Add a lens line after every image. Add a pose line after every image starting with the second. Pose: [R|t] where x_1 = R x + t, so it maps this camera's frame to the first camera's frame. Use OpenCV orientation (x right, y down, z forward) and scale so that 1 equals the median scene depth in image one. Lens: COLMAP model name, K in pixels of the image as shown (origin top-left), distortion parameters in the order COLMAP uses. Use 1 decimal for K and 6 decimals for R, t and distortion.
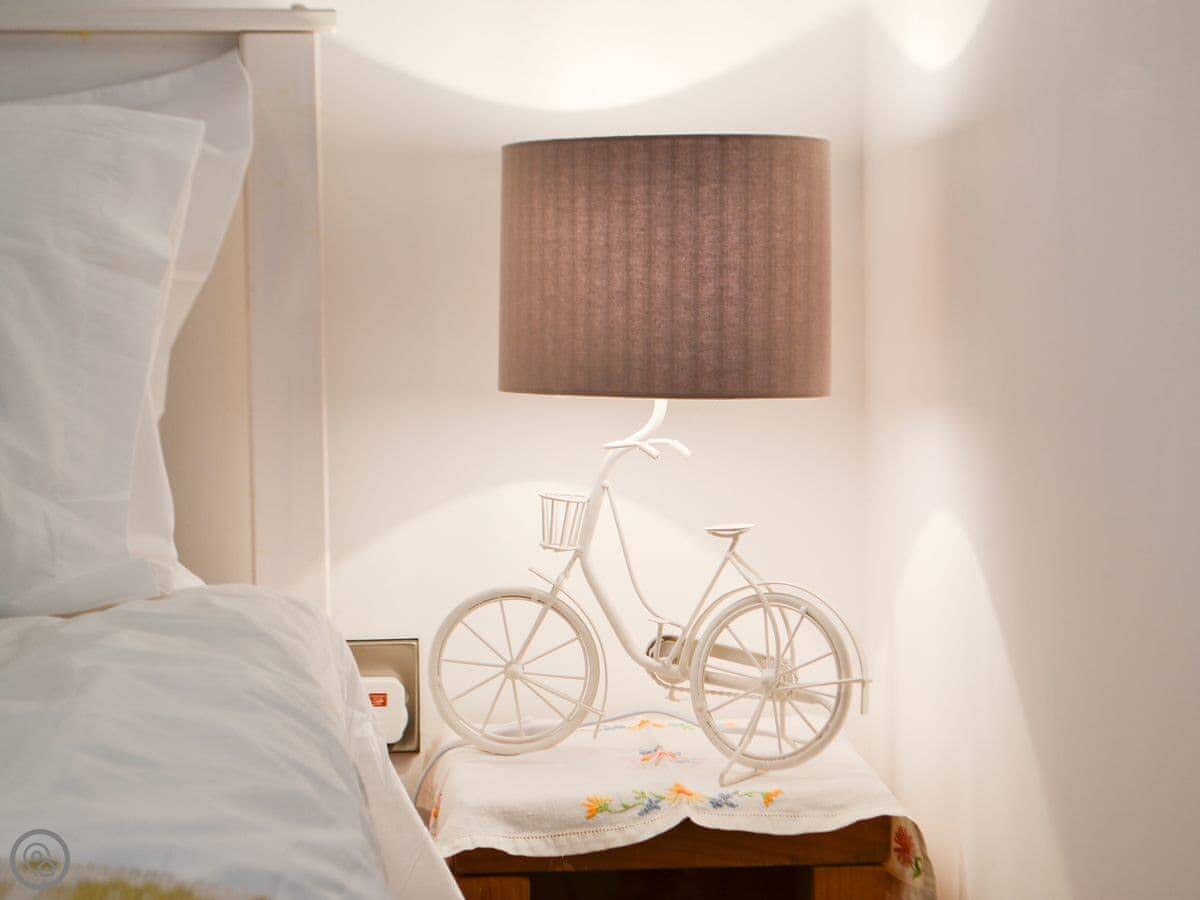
lens RADIAL K [[1056.4, 0, 621.9], [0, 1056.4, 472.6], [0, 0, 1]] dist [-0.077231, -0.007556]
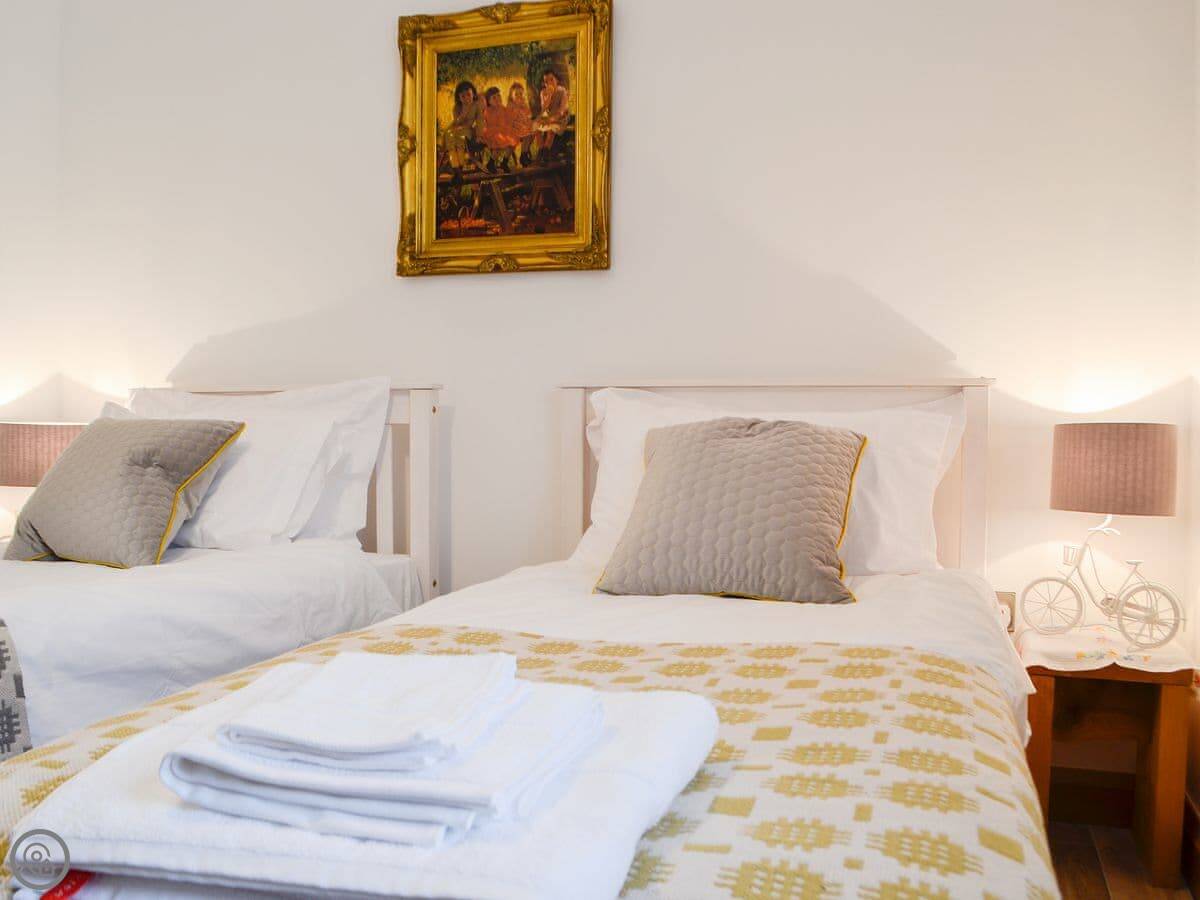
lens RADIAL K [[1071.2, 0, 637.3], [0, 1071.2, 466.1], [0, 0, 1]] dist [-0.069290, 0.009426]
pose [[0.927247, 0.034974, -0.372812, -0.087756], [-0.013211, 0.998064, 0.060772, -0.355579], [0.374216, -0.051425, 0.925915, -2.090704]]
